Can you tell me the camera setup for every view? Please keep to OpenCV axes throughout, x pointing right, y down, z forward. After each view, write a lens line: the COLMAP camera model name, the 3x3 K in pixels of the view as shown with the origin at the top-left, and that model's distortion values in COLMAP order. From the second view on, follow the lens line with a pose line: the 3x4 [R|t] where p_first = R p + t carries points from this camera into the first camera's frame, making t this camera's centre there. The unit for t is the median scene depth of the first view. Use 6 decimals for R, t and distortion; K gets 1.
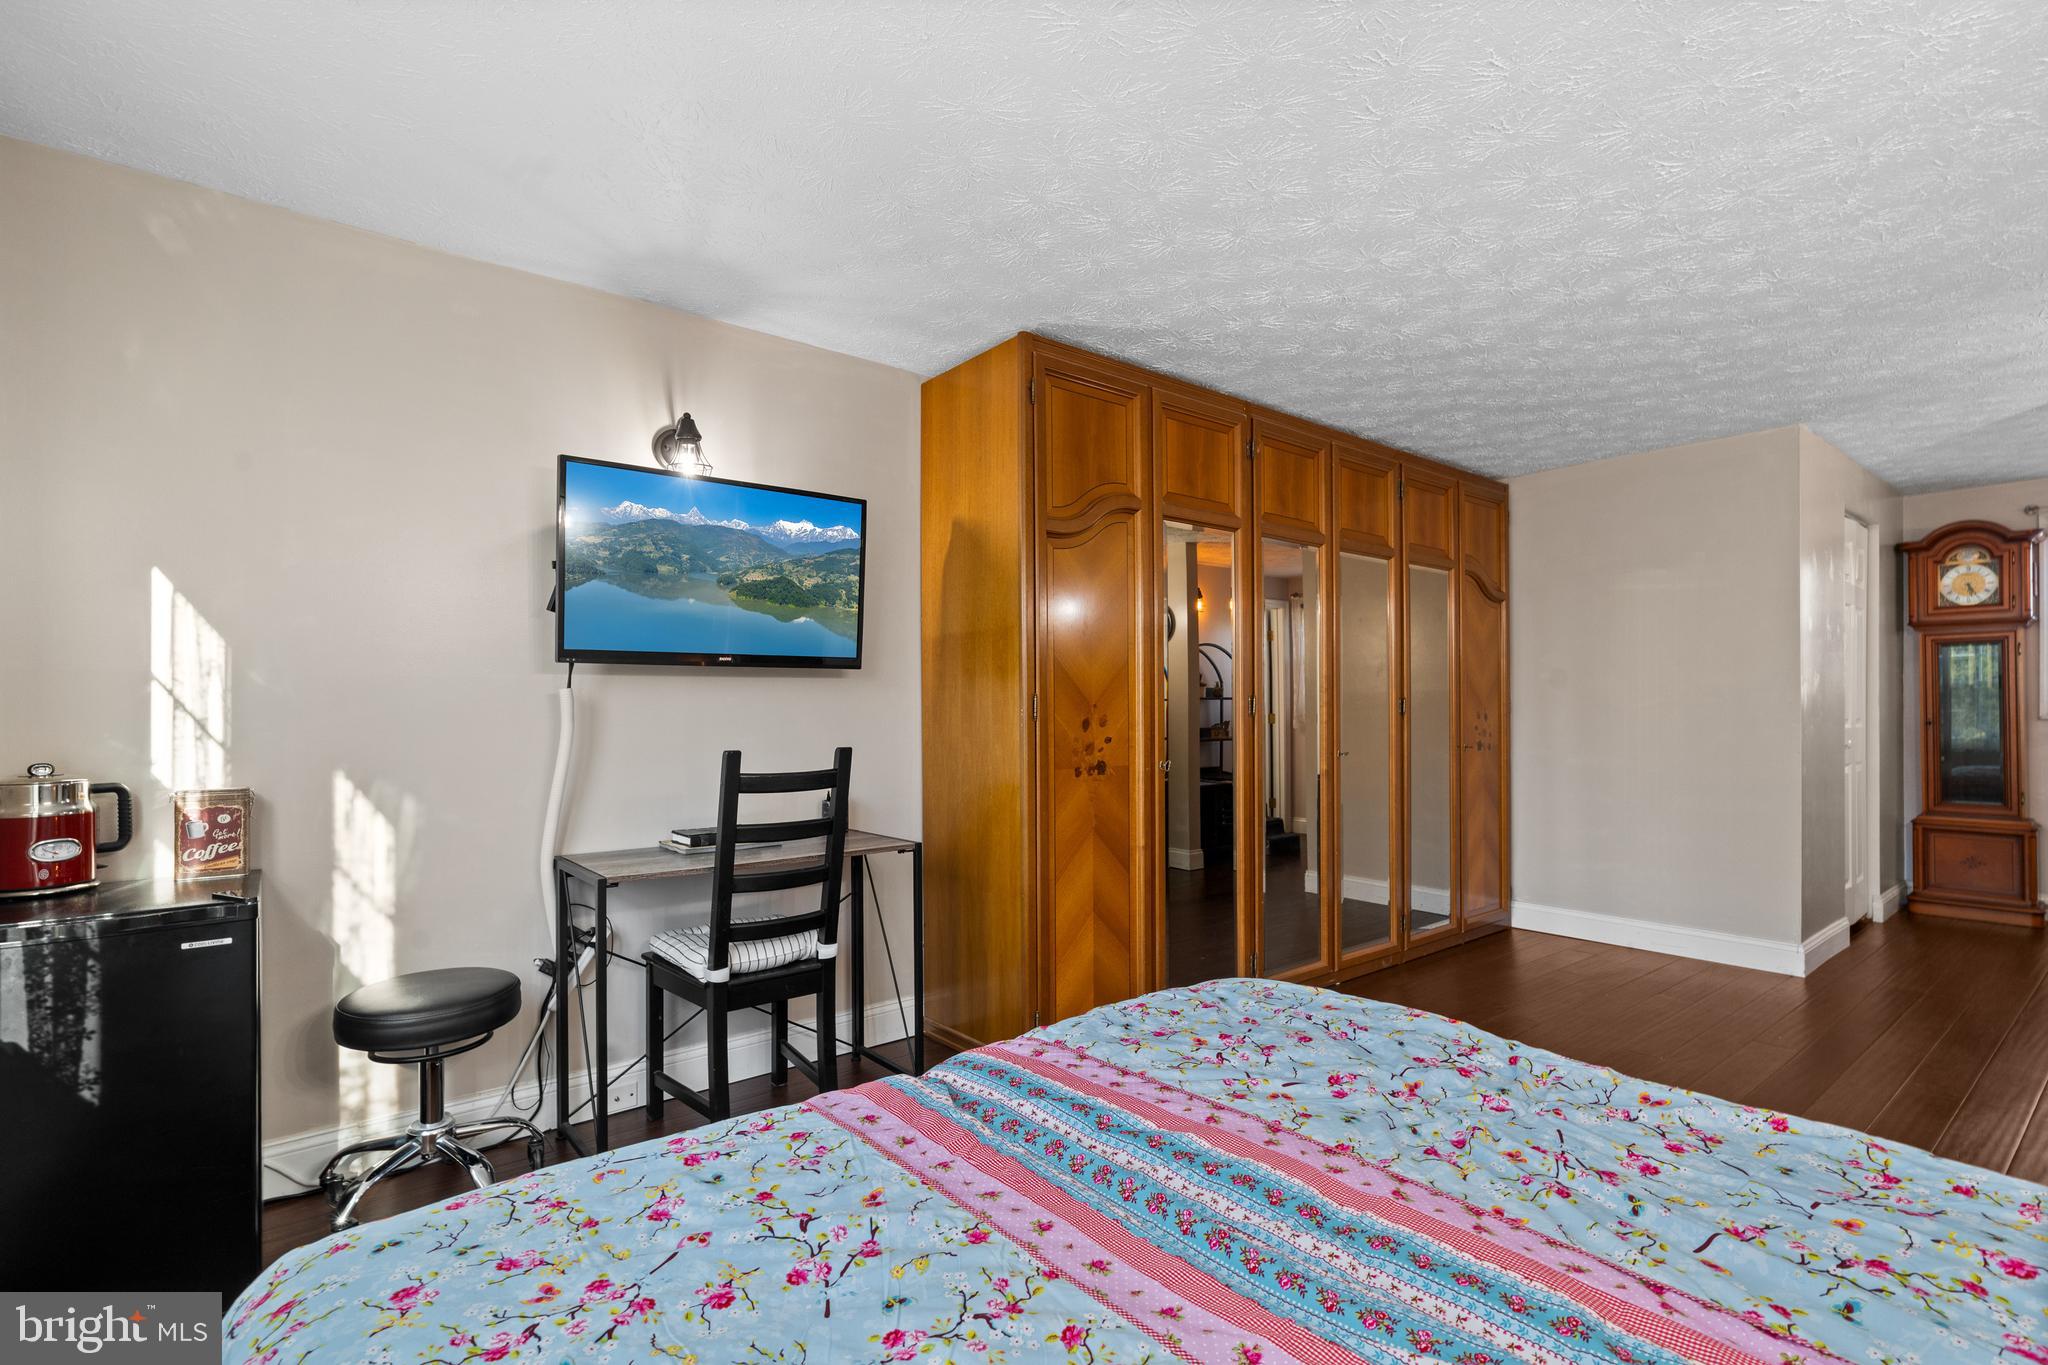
lens RADIAL K [[938.2, 0, 1040.4], [0, 938.2, 685.2], [0, 0, 1]] dist [0.000769, 0.000221]
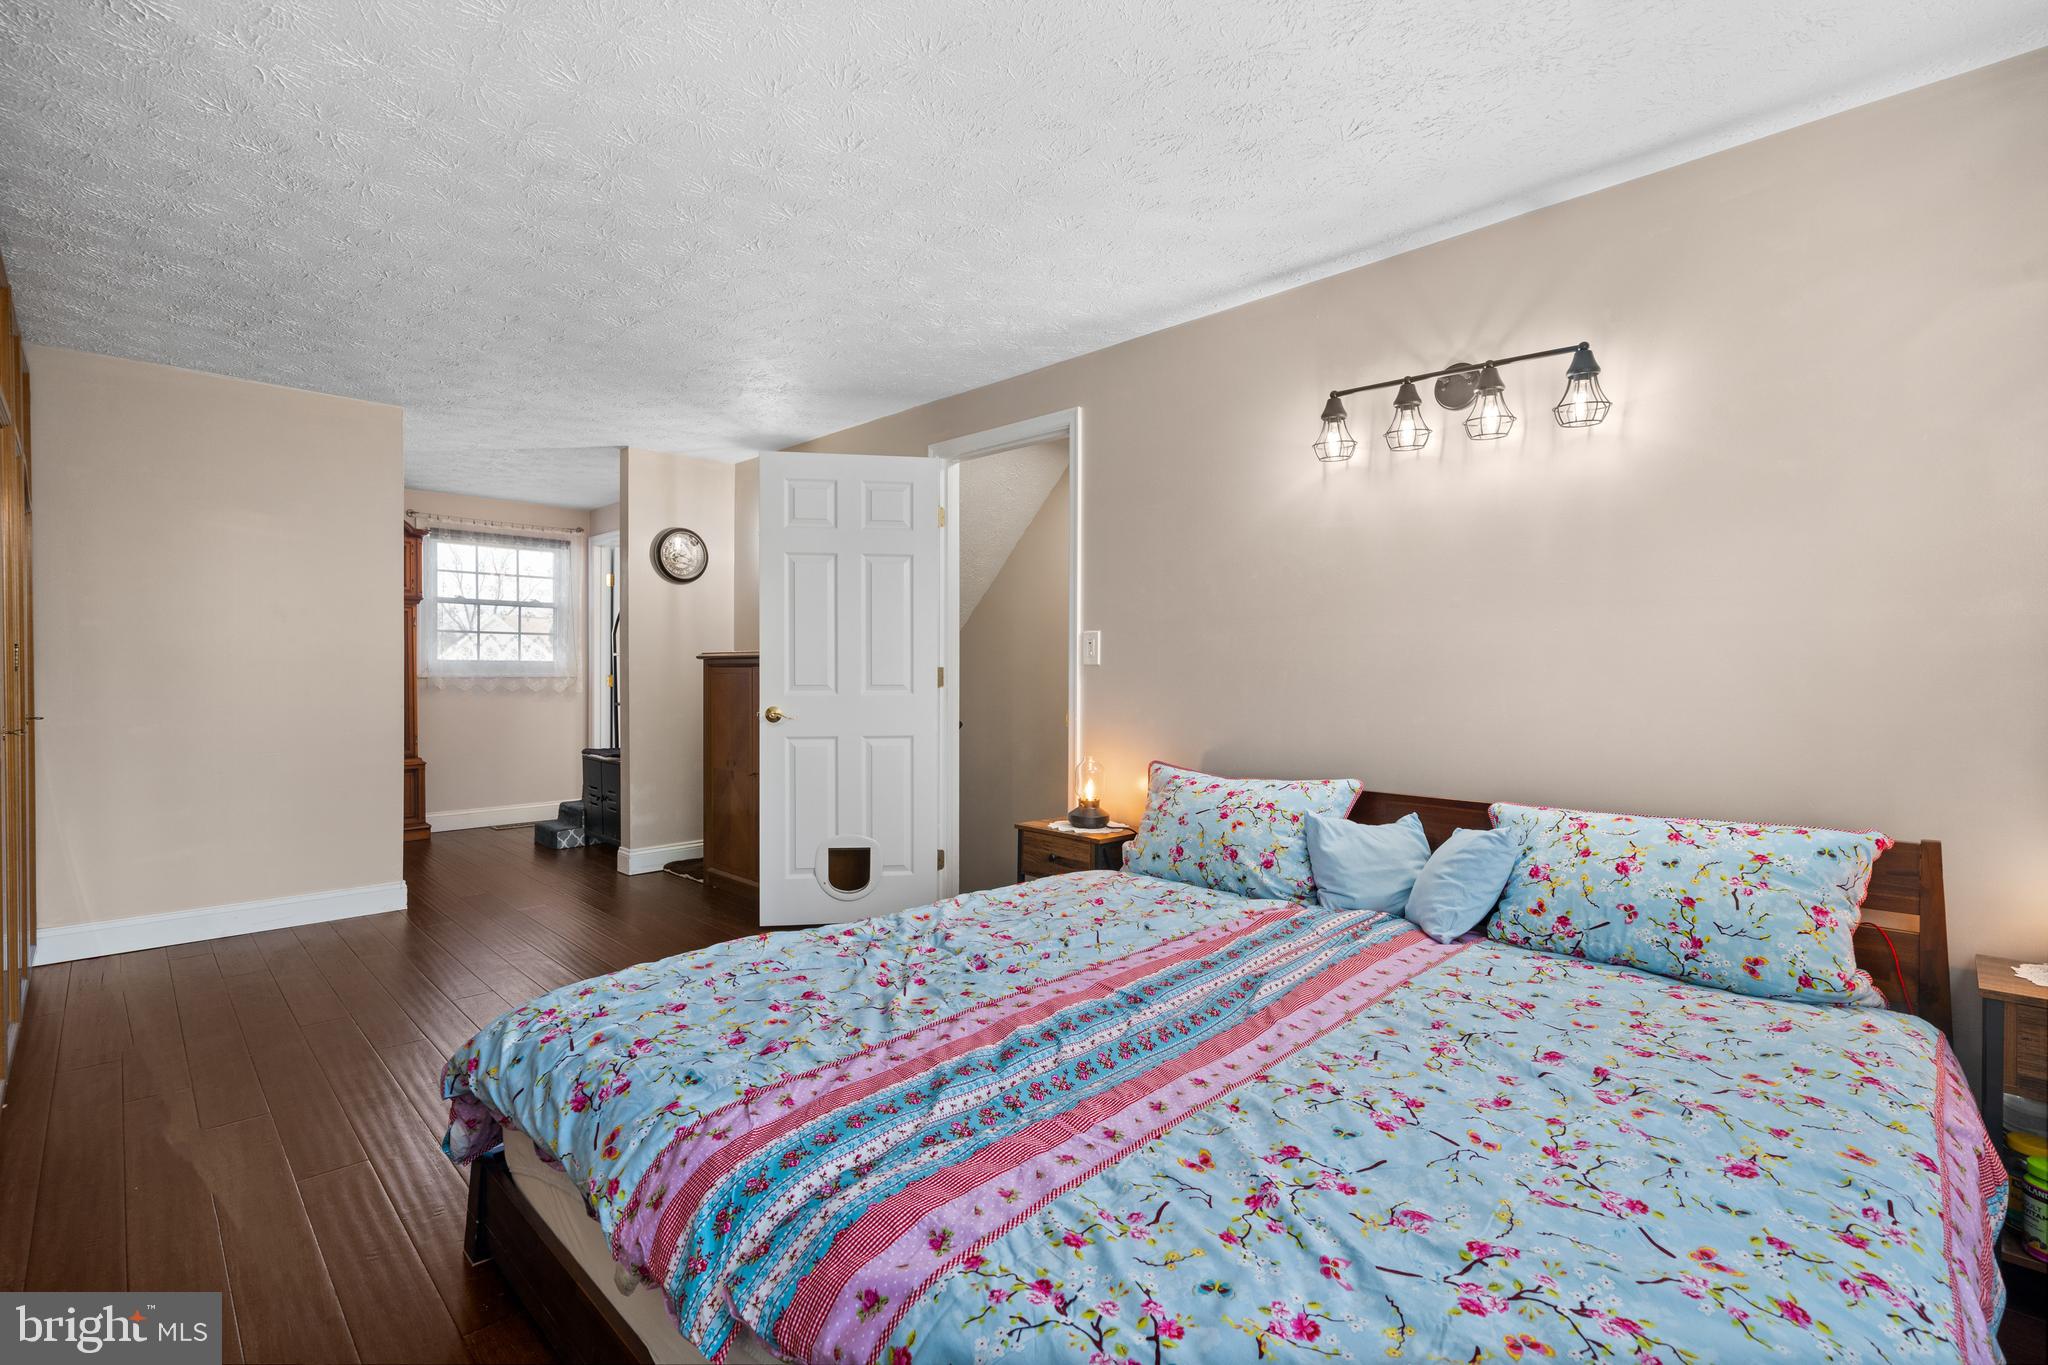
lens RADIAL K [[938.2, 0, 1040.4], [0, 938.2, 685.2], [0, 0, 1]] dist [0.000769, 0.000221]
pose [[-0.103819, -0.012691, 0.994515, -0.970306], [-0.022261, 0.999698, 0.010434, 0.069687], [-0.994347, -0.021056, -0.104071, 1.147772]]
